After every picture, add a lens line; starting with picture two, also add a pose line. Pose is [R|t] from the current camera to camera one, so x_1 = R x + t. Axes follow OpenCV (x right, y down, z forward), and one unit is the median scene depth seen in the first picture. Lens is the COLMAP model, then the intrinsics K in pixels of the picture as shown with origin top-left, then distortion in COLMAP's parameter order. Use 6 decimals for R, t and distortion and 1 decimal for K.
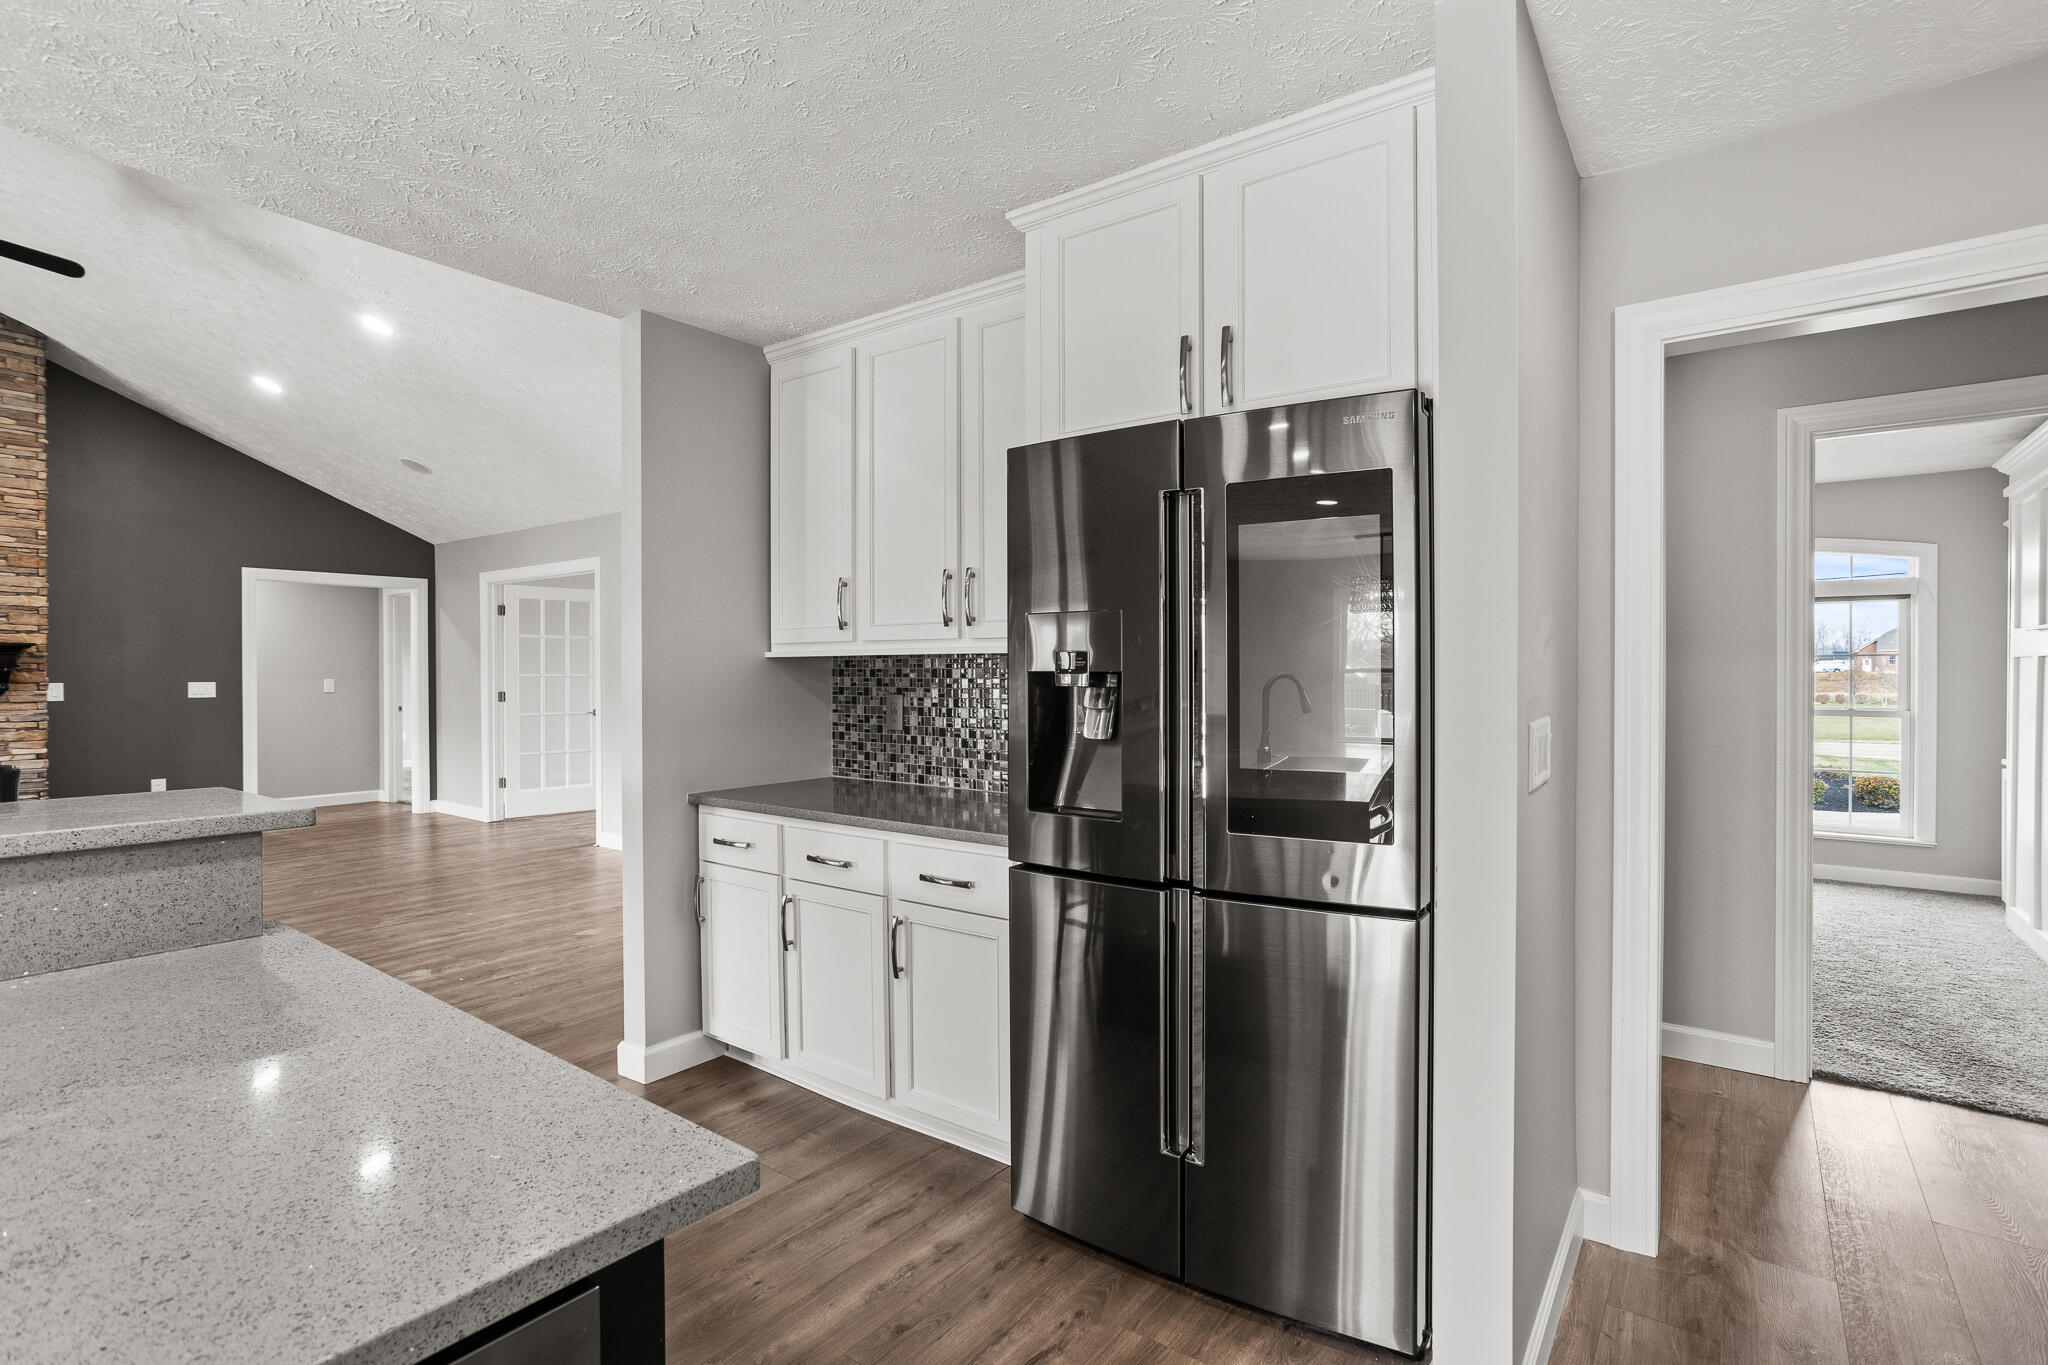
lens RADIAL K [[983.9, 0, 1020.0], [0, 983.9, 675.8], [0, 0, 1]] dist [-0.041135, 0.023759]
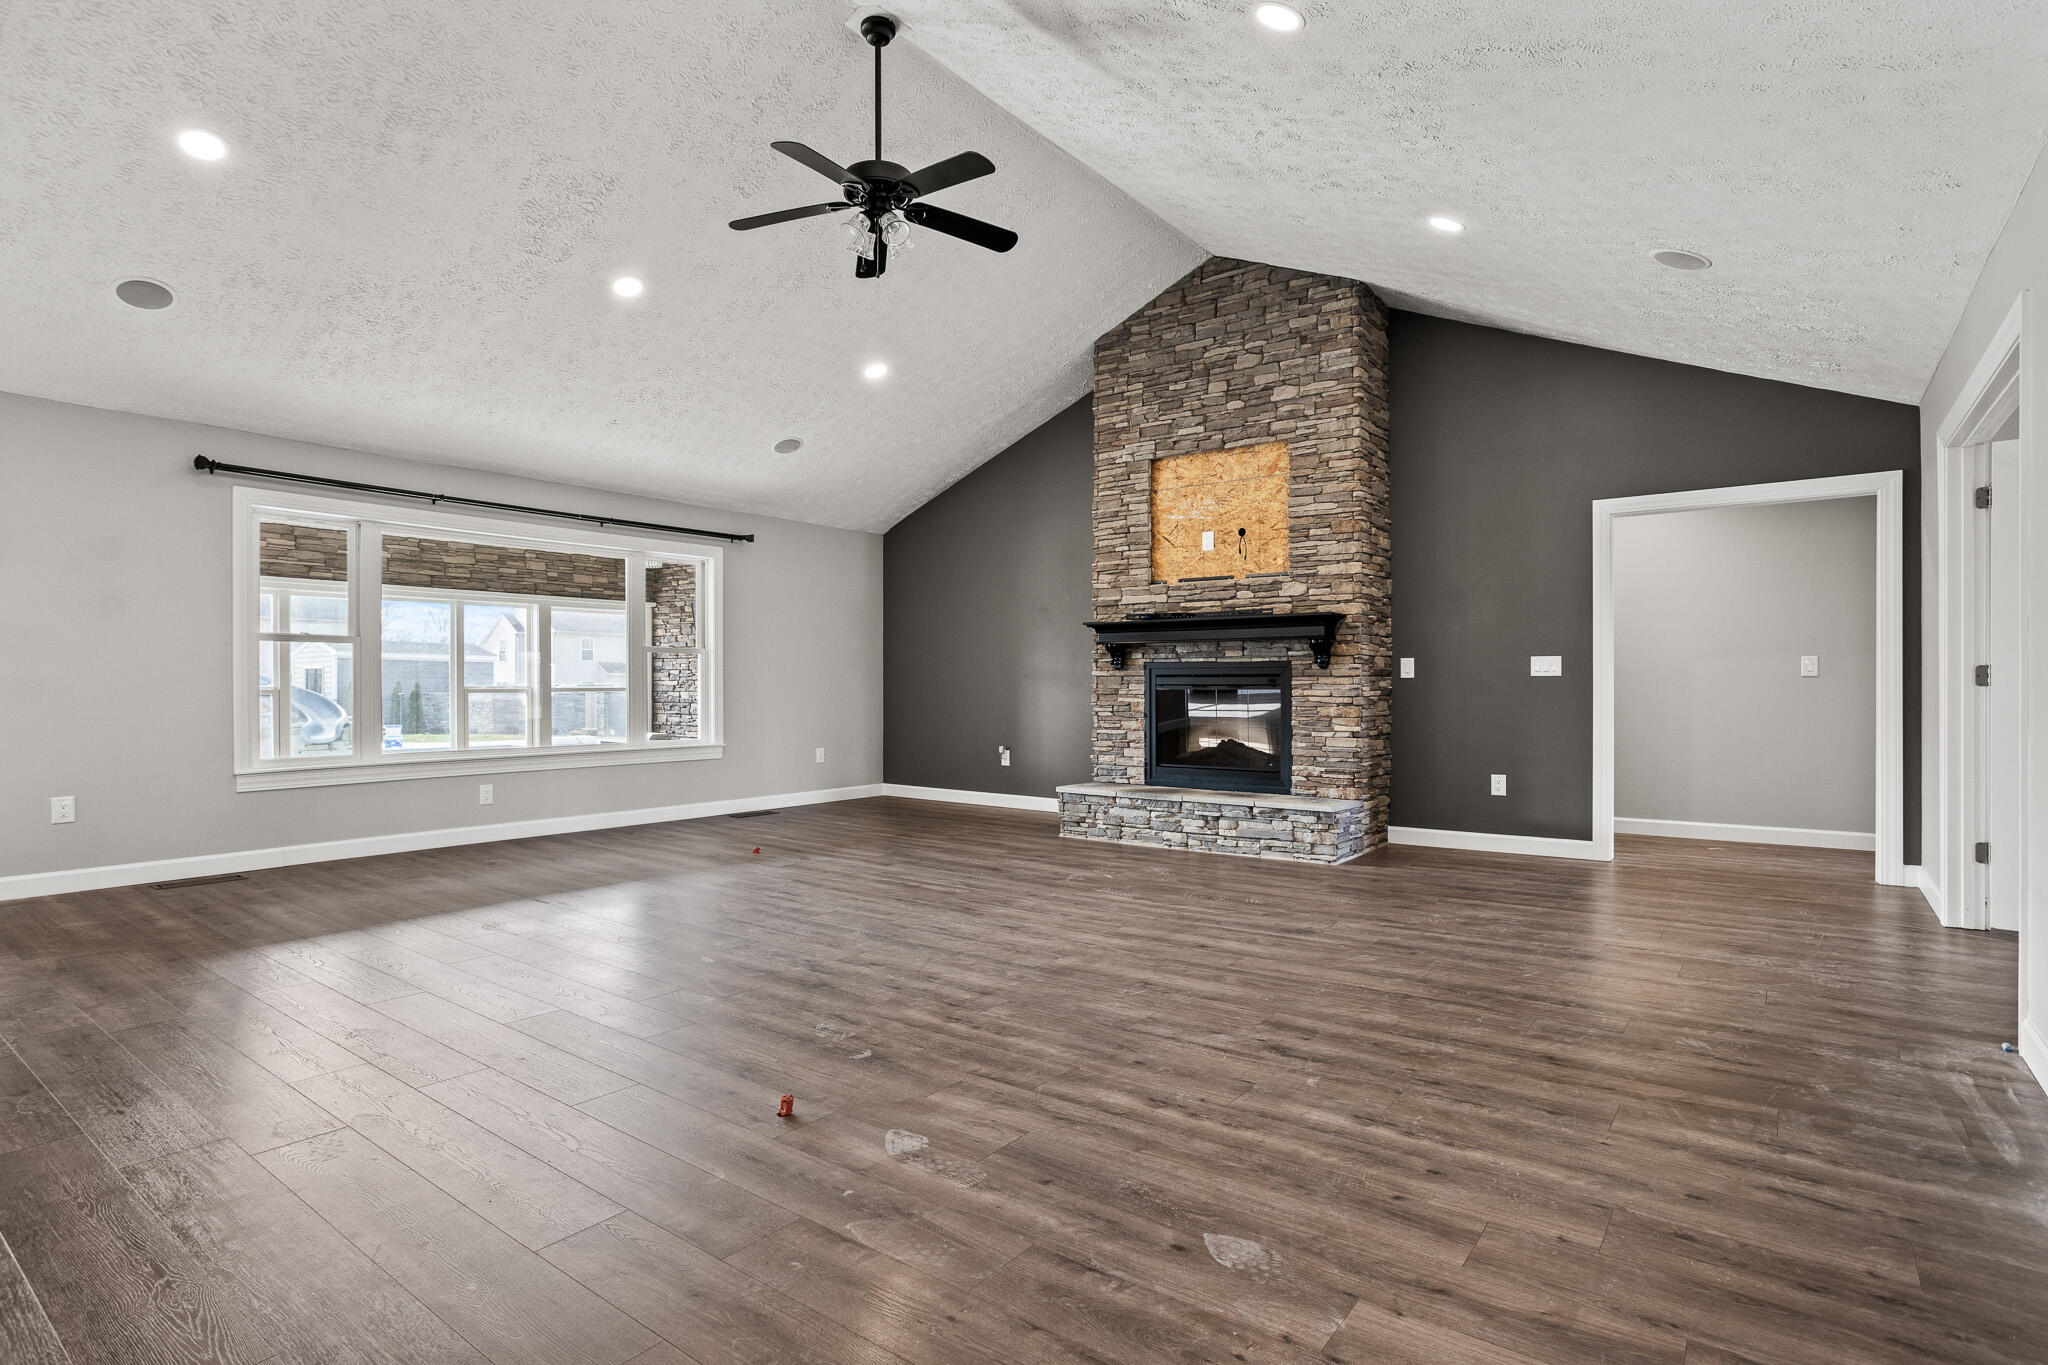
lens RADIAL K [[1012.0, 0, 1034.0], [0, 1012.0, 678.6], [0, 0, 1]] dist [-0.040832, 0.015586]
pose [[-0.015381, -0.003790, -0.999875, -0.048512], [-0.002380, 0.999990, -0.003754, 0.038210], [0.999879, 0.002322, -0.015390, 0.795581]]
